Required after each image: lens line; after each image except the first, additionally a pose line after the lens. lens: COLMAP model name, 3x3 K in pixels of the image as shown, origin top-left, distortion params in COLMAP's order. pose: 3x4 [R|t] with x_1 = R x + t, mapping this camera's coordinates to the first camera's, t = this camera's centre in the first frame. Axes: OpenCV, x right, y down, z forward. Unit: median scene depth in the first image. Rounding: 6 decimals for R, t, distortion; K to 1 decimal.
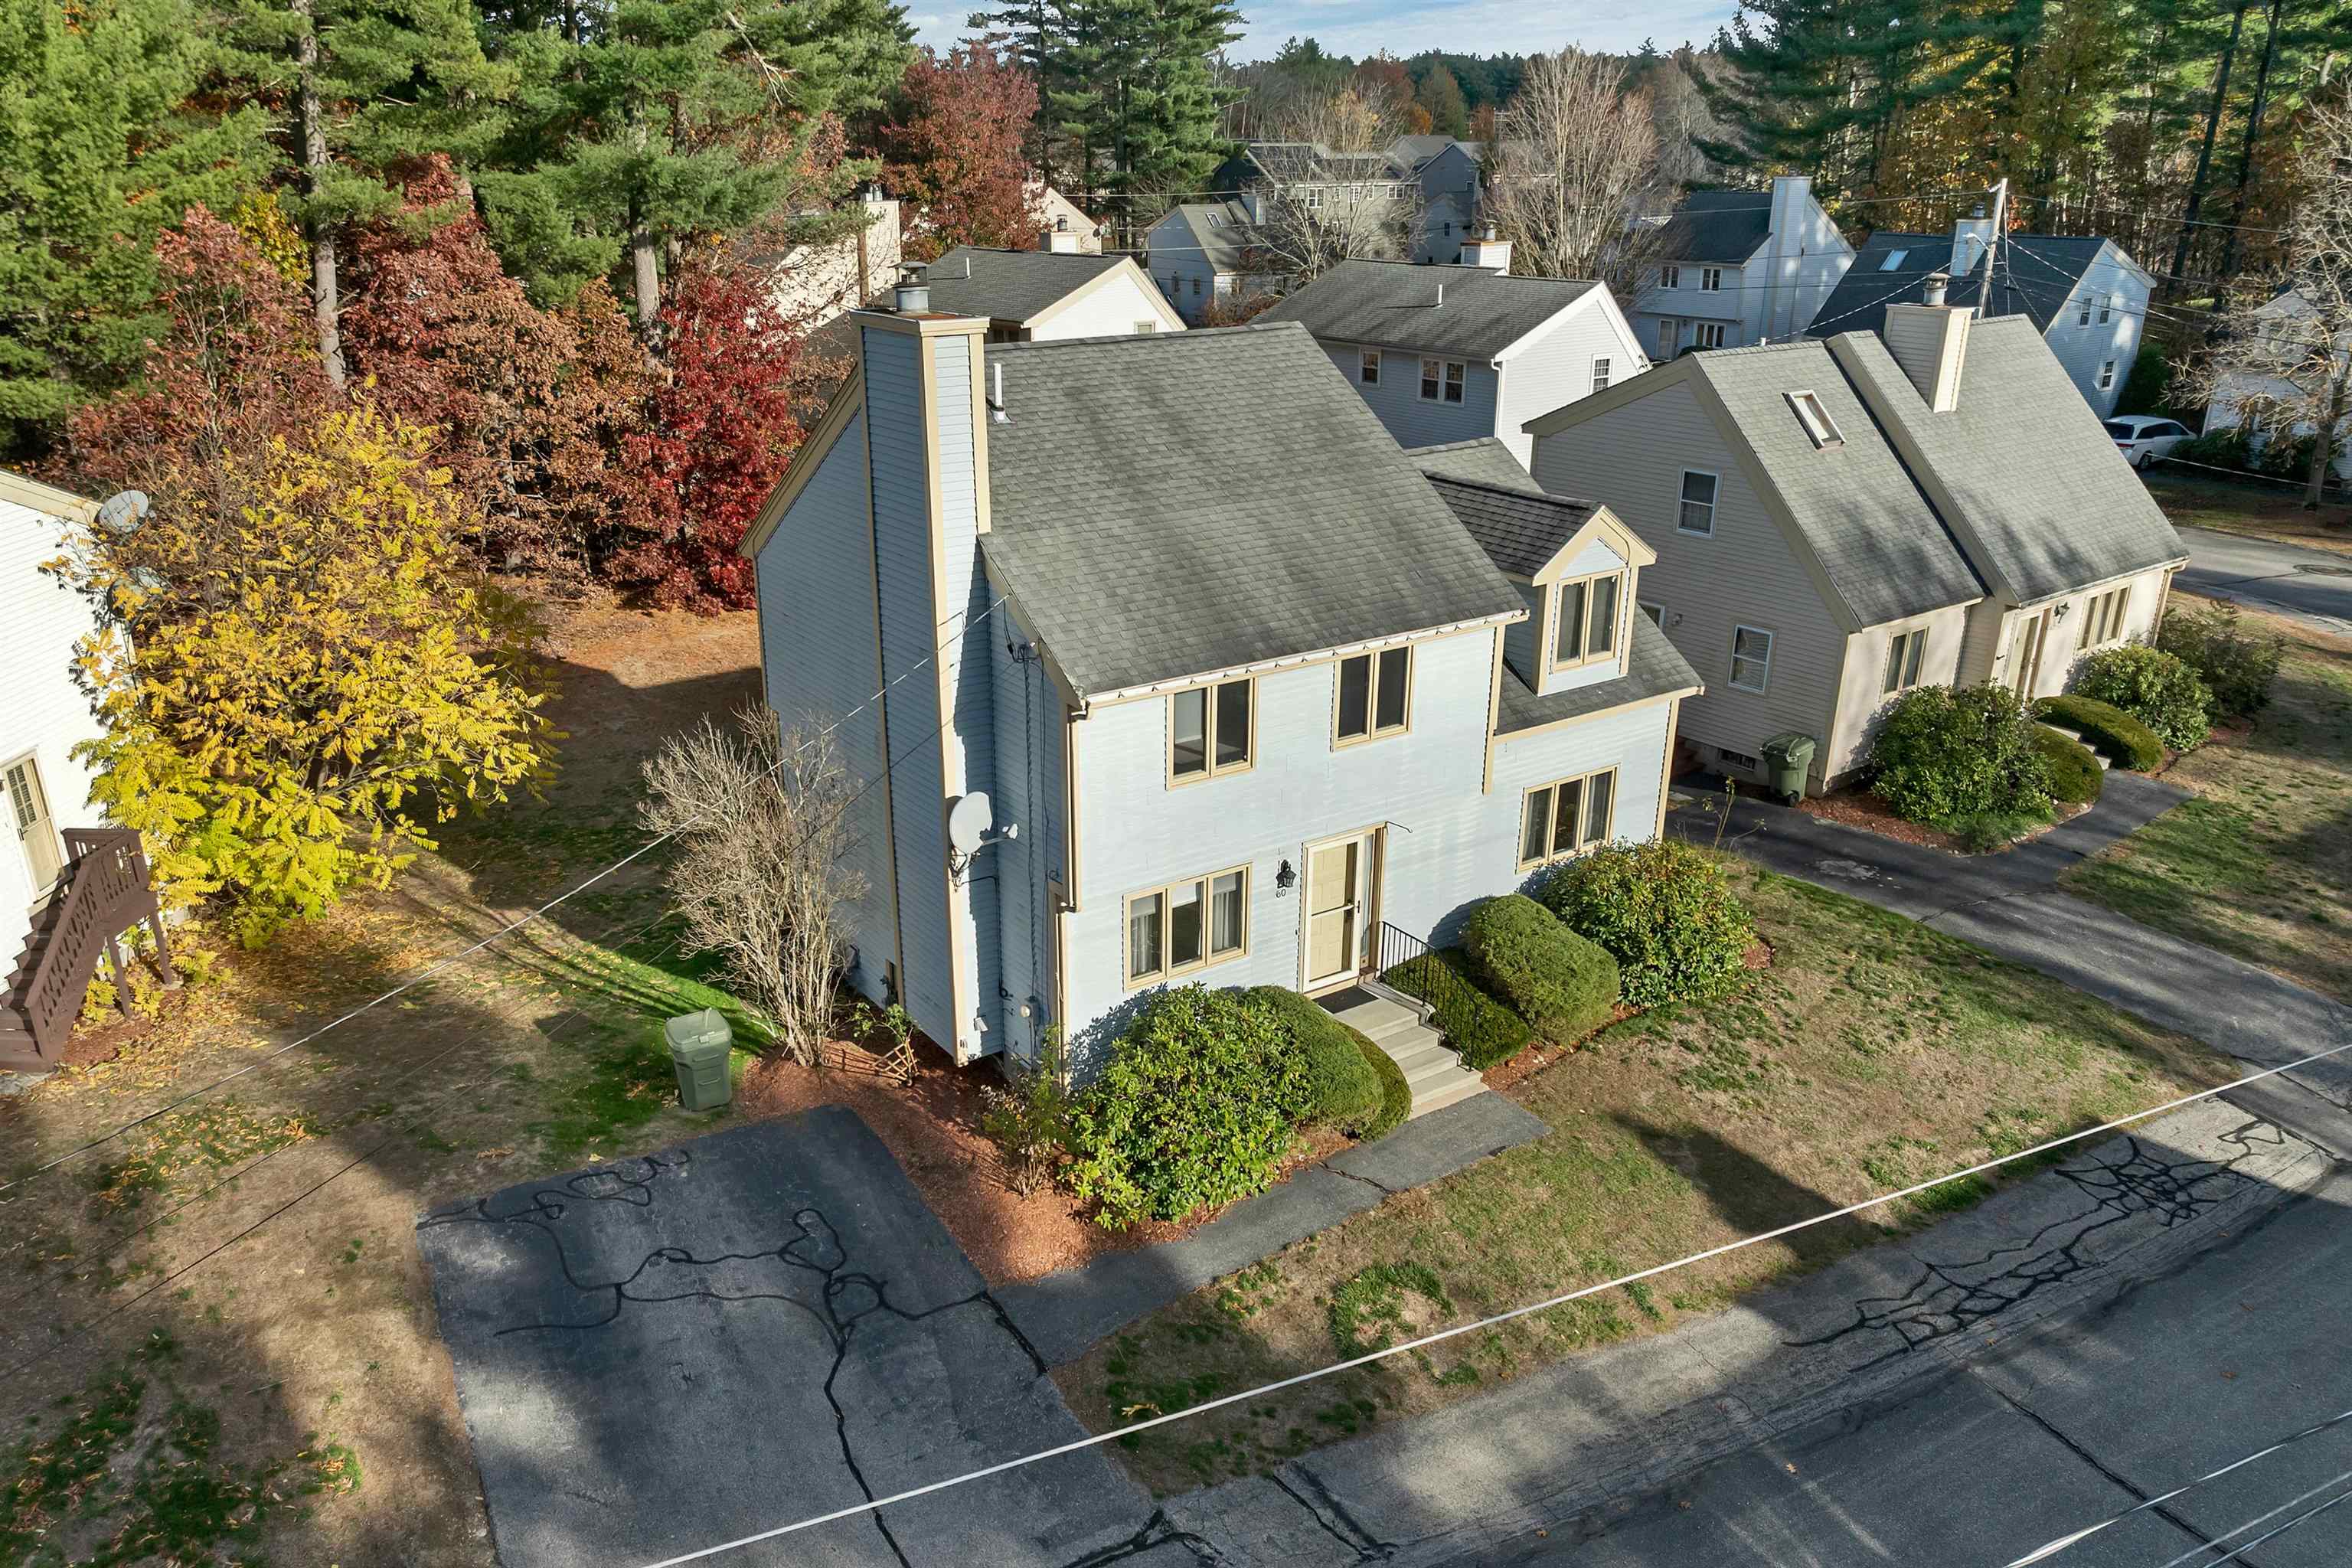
lens RADIAL K [[1621.2, 0, 1176.0], [0, 1621.2, 784.0], [0, 0, 1]] dist [-0.038332, -0.001452]
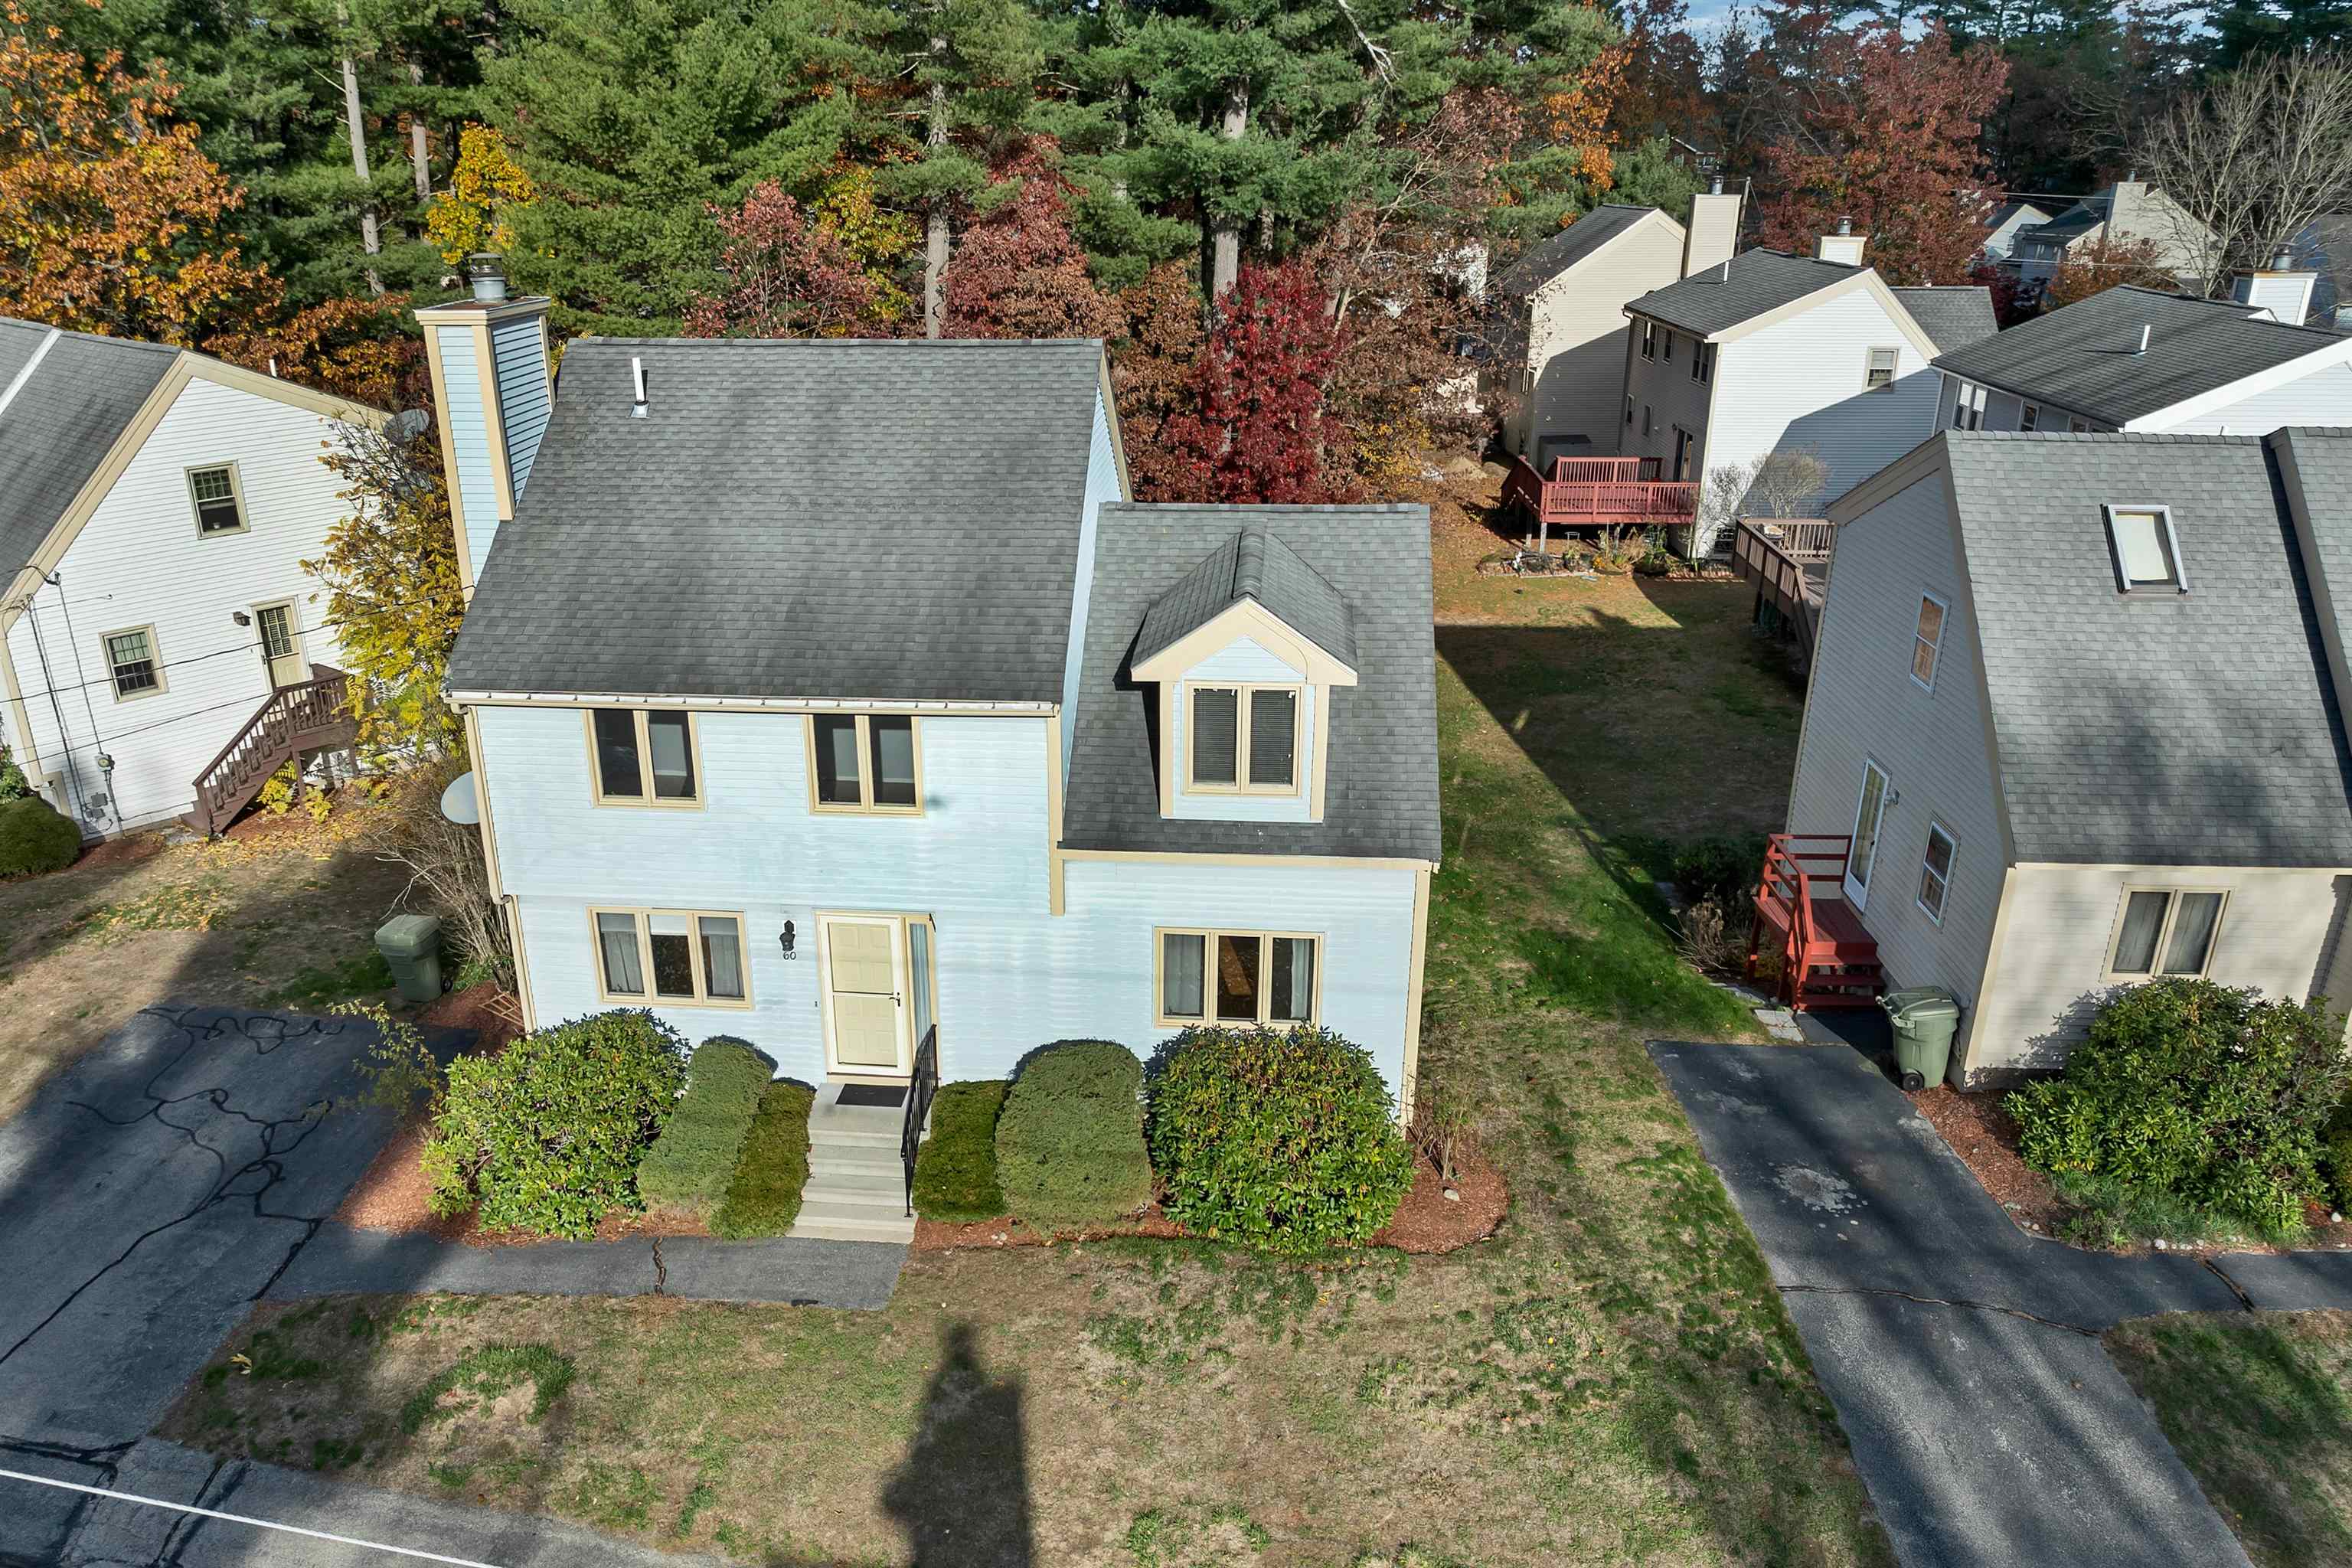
lens RADIAL K [[1692.7, 0, 1164.2], [0, 1692.7, 794.9], [0, 0, 1]] dist [-0.034628, -0.004085]
pose [[0.796398, 0.218414, -0.563956, 0.685799], [-0.218504, 0.973433, 0.068436, -0.121110], [0.563921, 0.068724, 0.822964, 0.296116]]
